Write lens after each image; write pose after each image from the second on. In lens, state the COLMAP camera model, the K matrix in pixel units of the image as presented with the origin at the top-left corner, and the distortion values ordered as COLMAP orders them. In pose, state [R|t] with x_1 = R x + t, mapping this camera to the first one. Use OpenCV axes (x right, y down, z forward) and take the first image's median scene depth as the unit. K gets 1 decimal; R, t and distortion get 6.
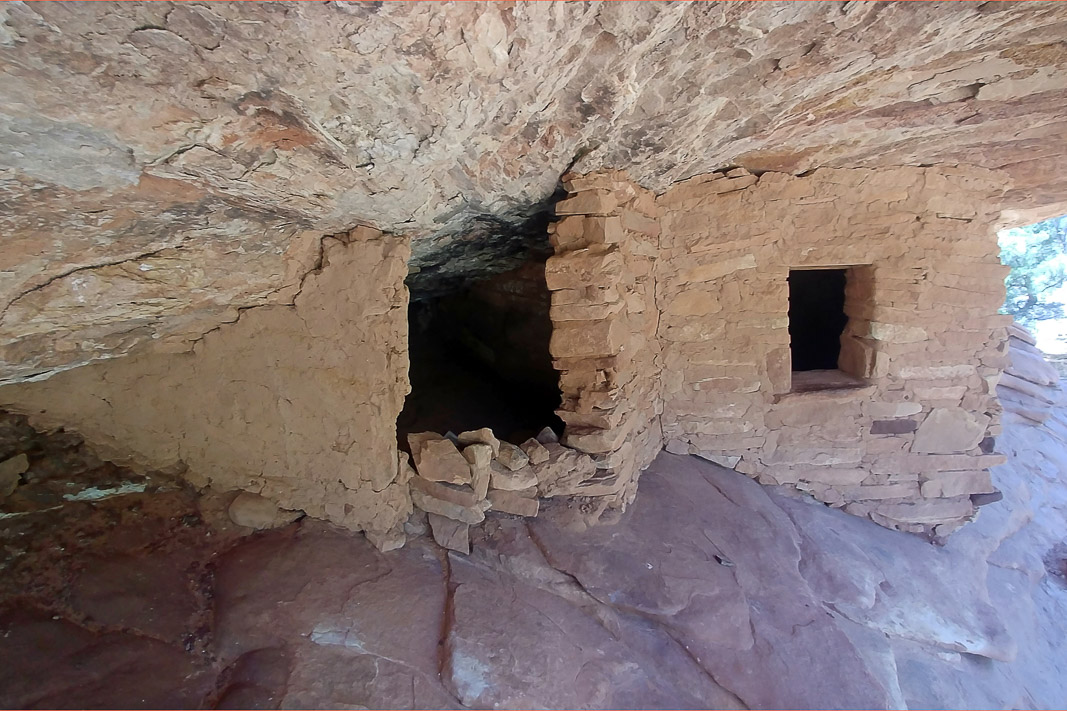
lens RADIAL K [[556.5, 0, 529.0], [0, 556.5, 350.6], [0, 0, 1]] dist [-0.024174, 0.009030]
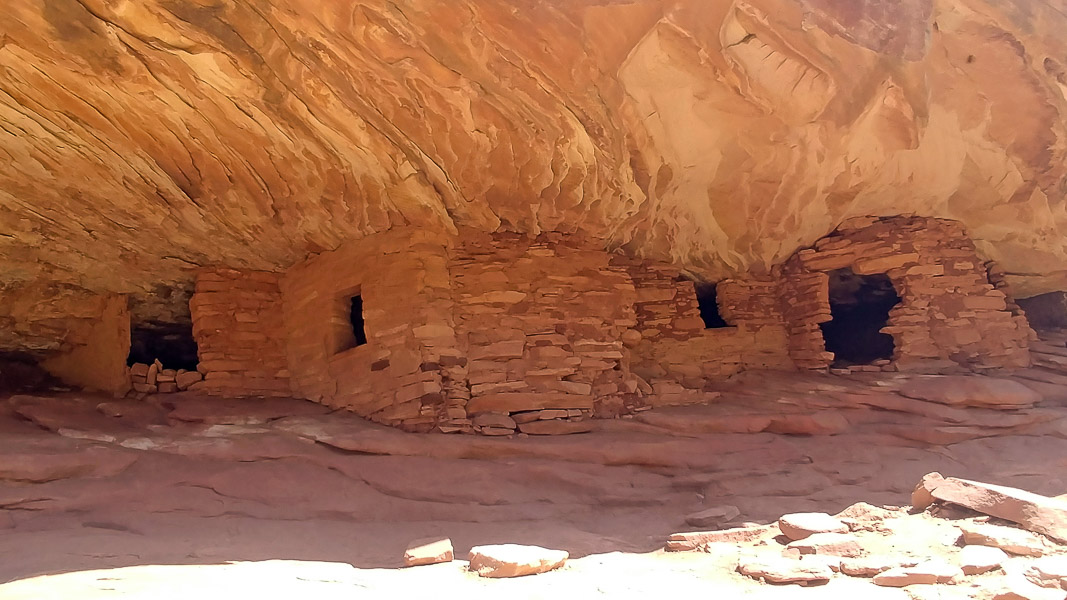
lens RADIAL K [[927.8, 0, 512.1], [0, 927.8, 284.6], [0, 0, 1]] dist [-0.041215, 0.017888]
pose [[0.855637, -0.194603, -0.479599, 3.182937], [-0.011465, 0.919271, -0.393458, 1.359134], [0.517450, 0.342156, 0.784331, -1.552898]]
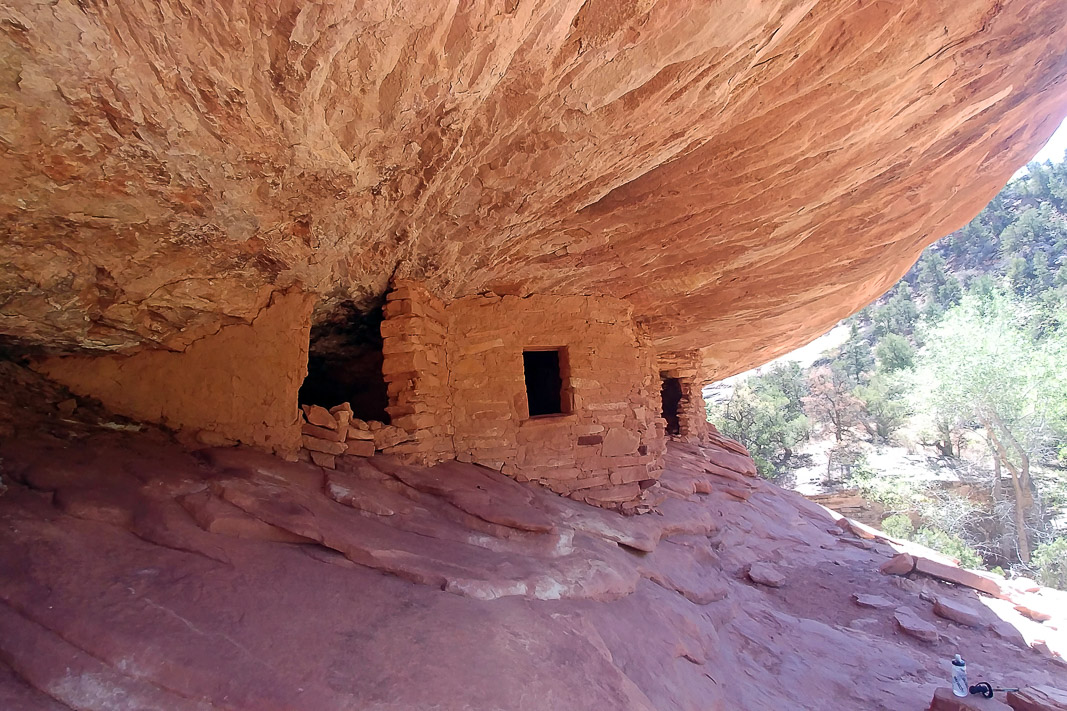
lens RADIAL K [[556.5, 0, 502.5], [0, 556.5, 349.4], [0, 0, 1]] dist [-0.024174, 0.009030]
pose [[0.969514, 0.026149, 0.243636, -0.024611], [0.050762, 0.951286, -0.304101, 0.475358], [-0.239720, 0.307198, 0.920958, -0.739204]]
